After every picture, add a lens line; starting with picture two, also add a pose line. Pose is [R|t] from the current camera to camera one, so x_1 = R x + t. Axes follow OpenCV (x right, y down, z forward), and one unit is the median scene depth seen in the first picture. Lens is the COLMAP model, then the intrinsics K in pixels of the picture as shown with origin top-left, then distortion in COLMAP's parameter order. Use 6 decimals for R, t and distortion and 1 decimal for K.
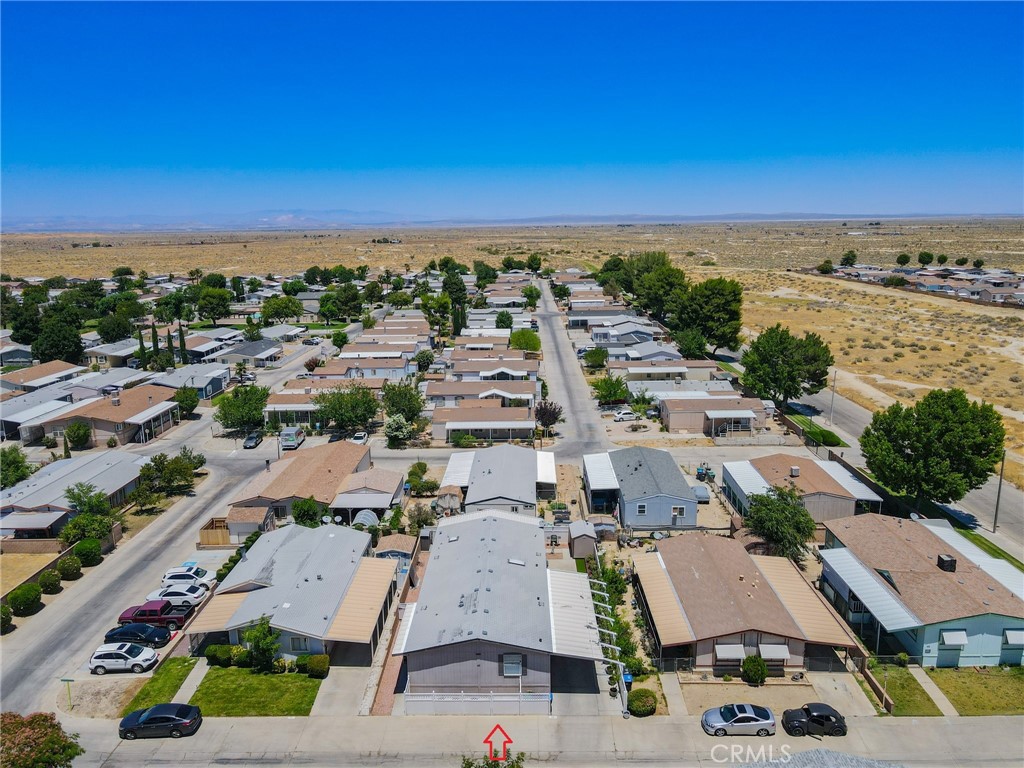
lens RADIAL K [[752.0, 0, 506.9], [0, 752.0, 383.8], [0, 0, 1]] dist [0.000930, 0.020739]
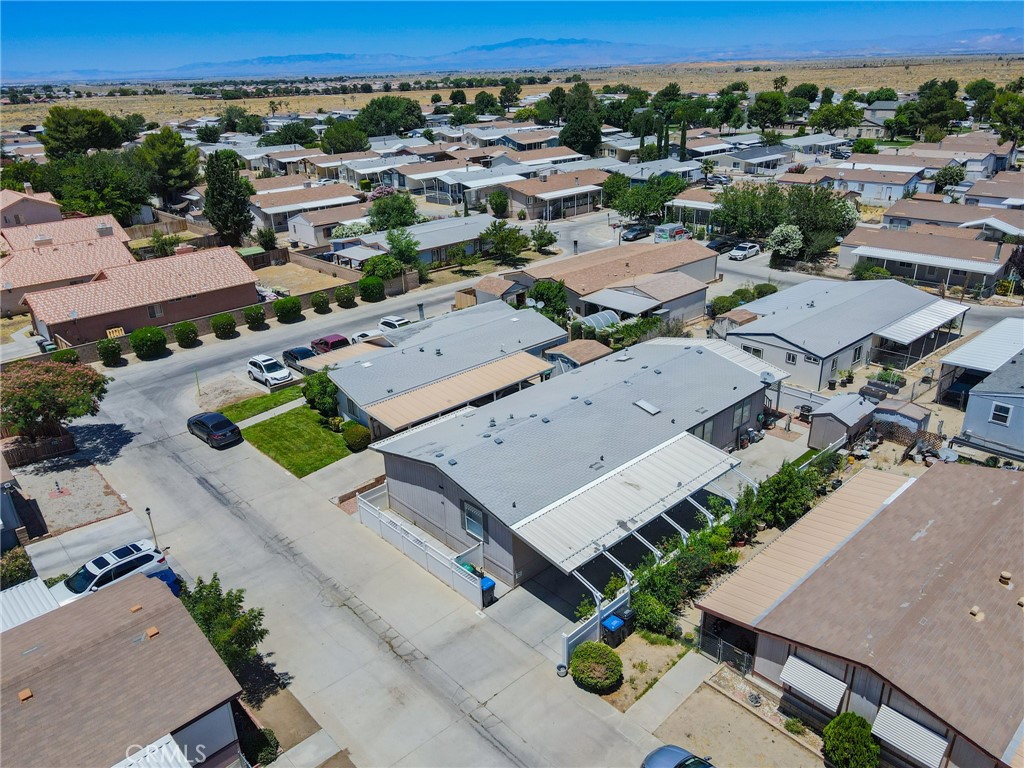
lens RADIAL K [[752.0, 0, 506.9], [0, 752.0, 383.8], [0, 0, 1]] dist [0.000930, 0.020739]
pose [[0.691690, 0.275035, -0.667773, 0.263309], [-0.131247, 0.957119, 0.258260, 0.047468], [0.710169, -0.090993, 0.698127, 0.336111]]
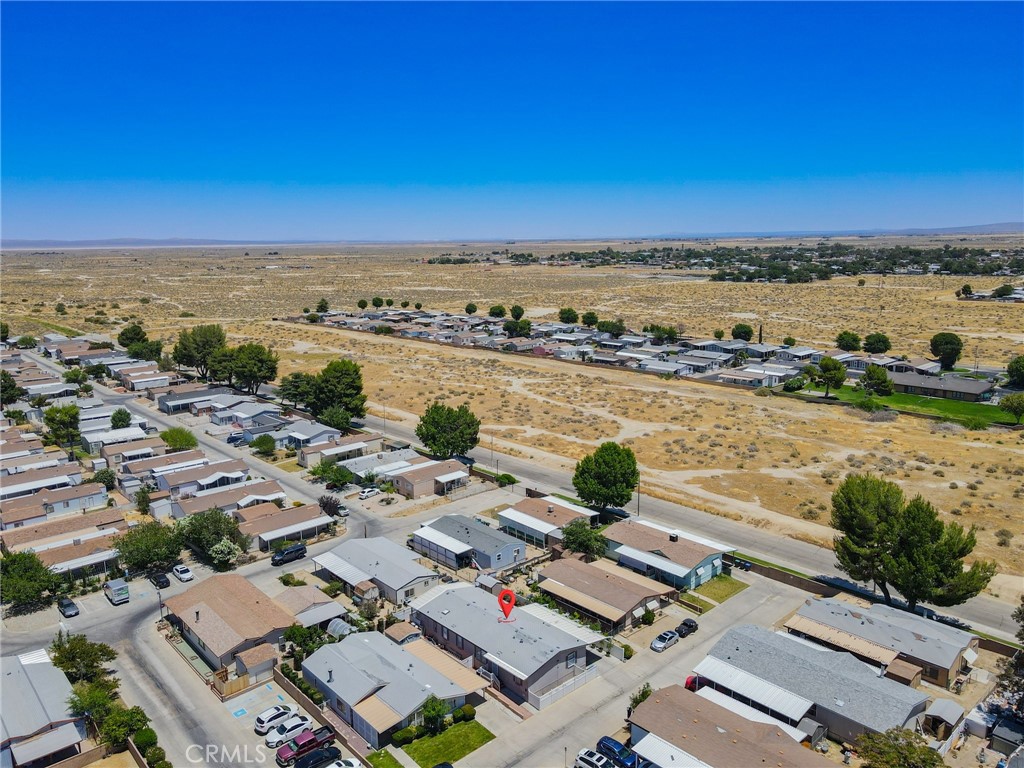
lens RADIAL K [[752.0, 0, 506.9], [0, 752.0, 383.8], [0, 0, 1]] dist [0.000930, 0.020739]
pose [[0.727870, -0.125110, 0.674205, -0.718470], [0.147202, 0.988801, 0.024569, -0.195593], [-0.669729, 0.081361, 0.738135, -0.147825]]
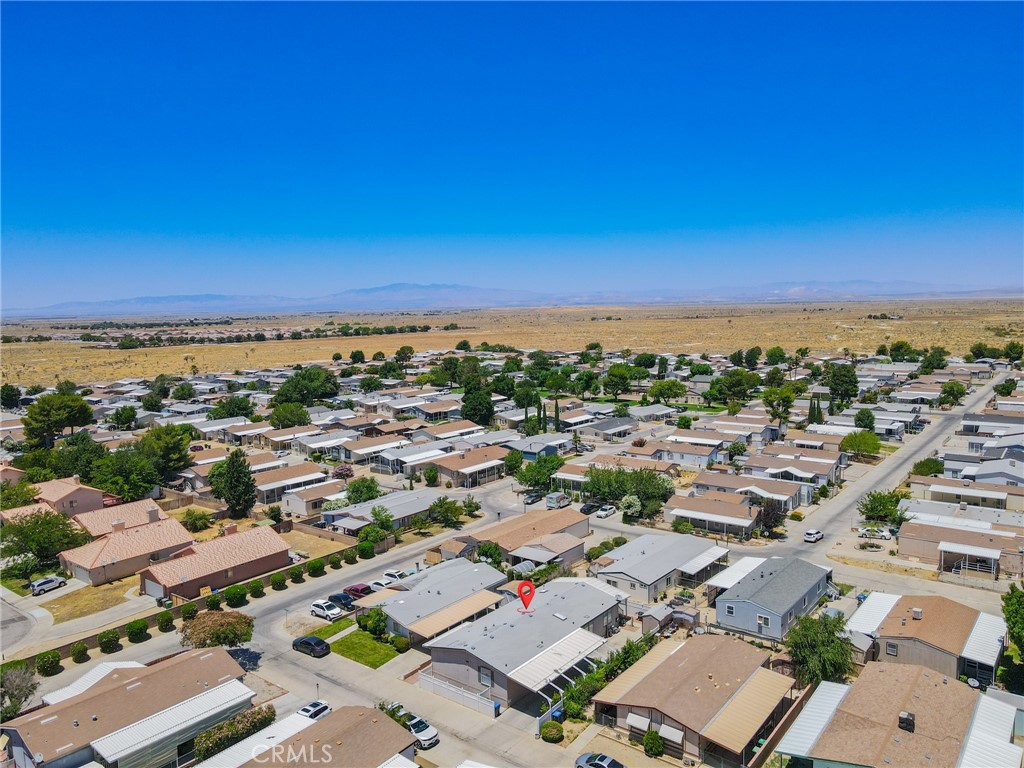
lens RADIAL K [[752.0, 0, 506.9], [0, 752.0, 383.8], [0, 0, 1]] dist [0.000930, 0.020739]
pose [[0.798951, 0.060980, -0.598296, 0.503344], [-0.116651, 0.991666, -0.054700, -0.056674], [0.589974, 0.113494, 0.799406, -0.095323]]
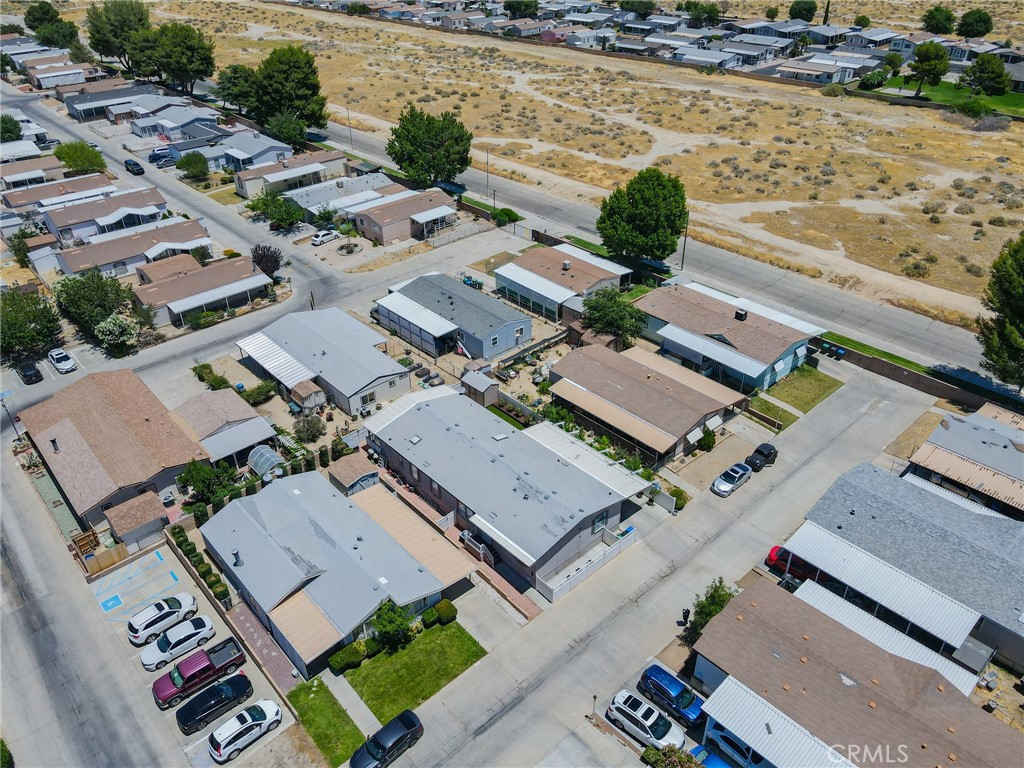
lens RADIAL K [[752.0, 0, 506.9], [0, 752.0, 383.8], [0, 0, 1]] dist [0.000930, 0.020739]
pose [[0.729824, -0.368213, 0.576000, -0.418015], [0.148652, 0.907870, 0.392013, -0.184611], [-0.667277, -0.200477, 0.717321, 0.173844]]
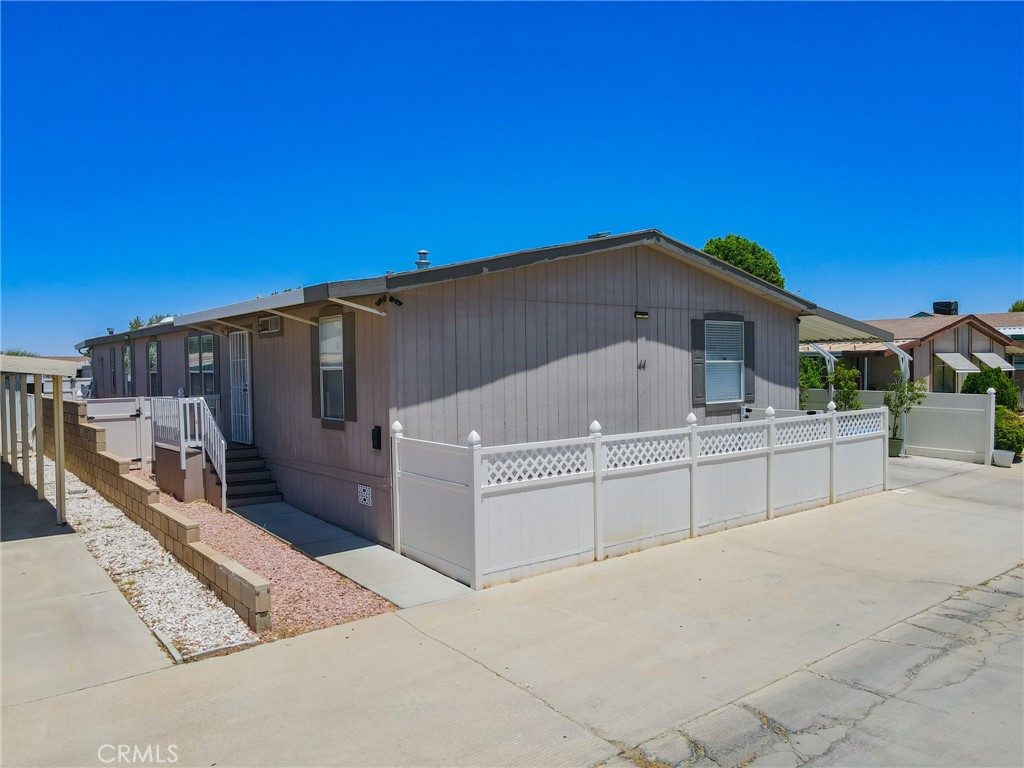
lens RADIAL K [[752.0, 0, 506.9], [0, 752.0, 383.8], [0, 0, 1]] dist [0.000930, 0.020739]
pose [[0.777392, -0.013763, 0.628866, -0.137195], [0.135432, 0.979975, -0.145972, 0.245265], [-0.614263, 0.198646, 0.763689, 0.499831]]
